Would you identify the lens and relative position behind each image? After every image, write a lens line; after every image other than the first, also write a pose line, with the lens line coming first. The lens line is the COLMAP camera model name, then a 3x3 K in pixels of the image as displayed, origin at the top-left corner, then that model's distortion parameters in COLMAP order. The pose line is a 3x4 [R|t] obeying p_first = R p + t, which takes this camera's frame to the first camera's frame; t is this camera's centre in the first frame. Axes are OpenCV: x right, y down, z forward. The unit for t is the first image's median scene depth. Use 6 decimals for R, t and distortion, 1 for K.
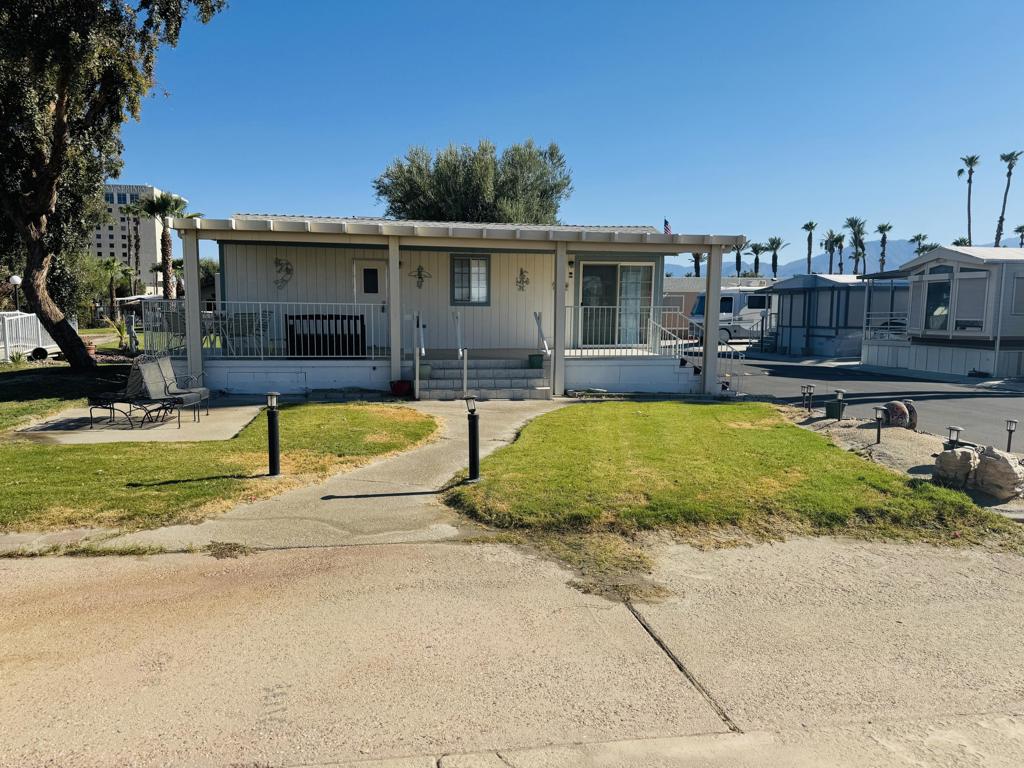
lens RADIAL K [[713.6, 0, 510.3], [0, 713.6, 387.3], [0, 0, 1]] dist [0.061554, -0.074085]
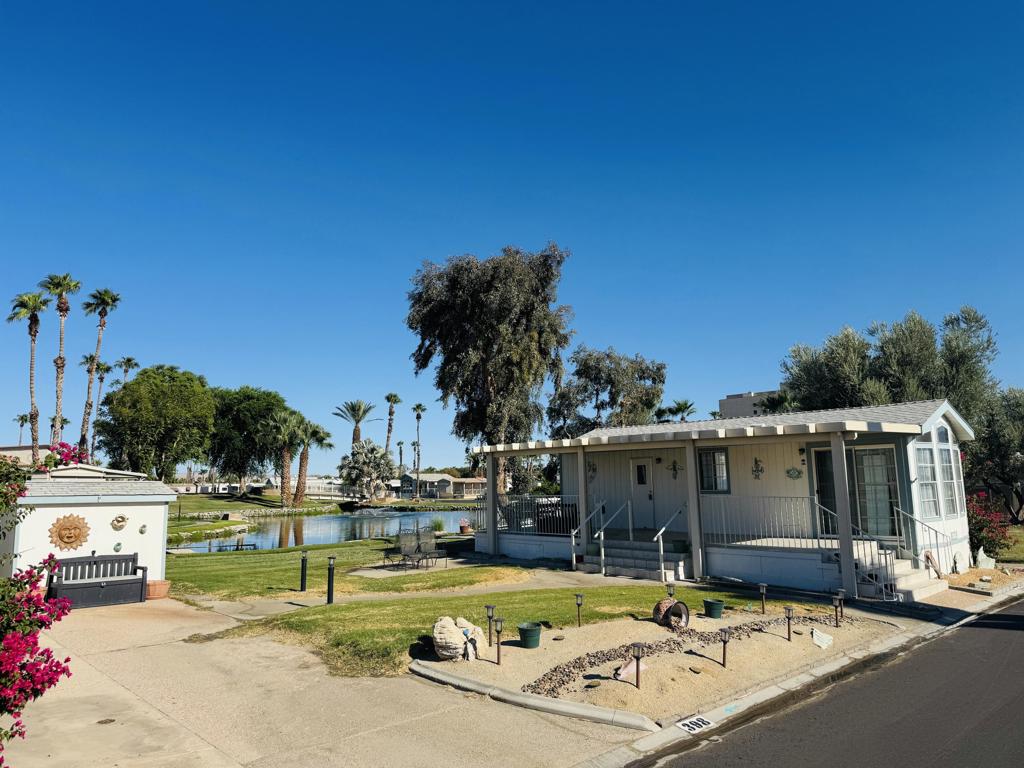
lens RADIAL K [[713.6, 0, 521.1], [0, 713.6, 381.5], [0, 0, 1]] dist [0.061554, -0.074085]
pose [[0.557087, -0.136912, -0.819091, 0.730486], [-0.070177, 0.975027, -0.210706, -0.028770], [0.827484, 0.174863, 0.533567, 0.125010]]
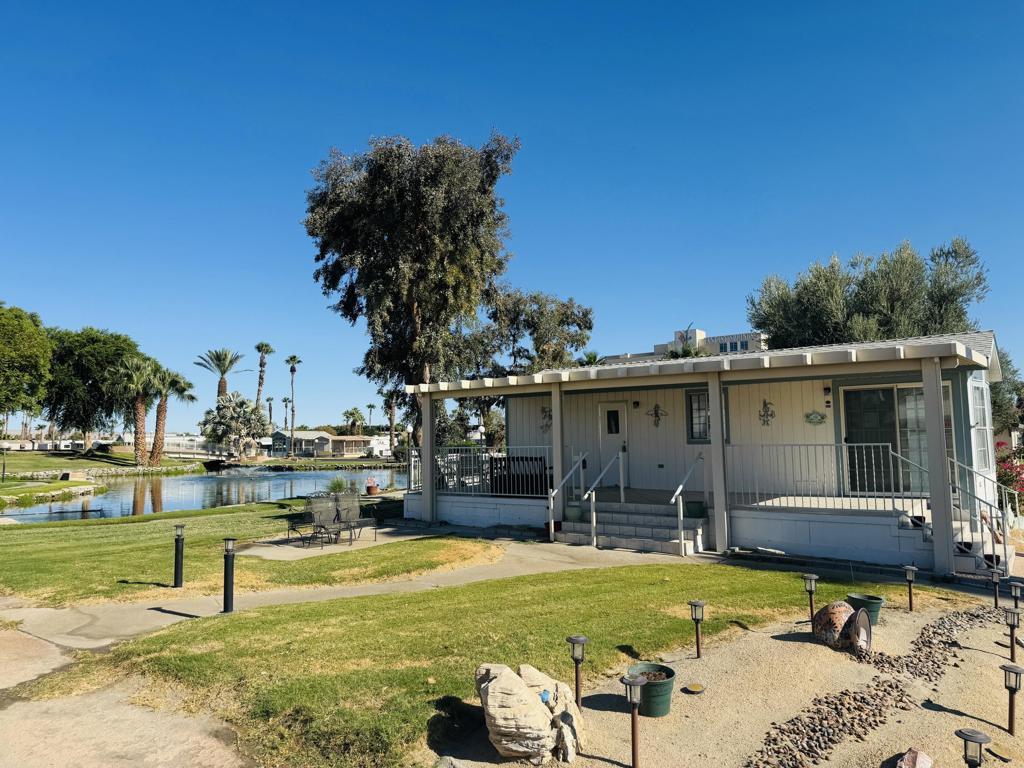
lens RADIAL K [[713.6, 0, 519.9], [0, 713.6, 386.6], [0, 0, 1]] dist [0.061554, -0.074085]
pose [[0.689961, -0.075048, -0.719946, 0.450908], [-0.058691, 0.985536, -0.158980, -0.027457], [0.721463, 0.151945, 0.675576, 0.199781]]
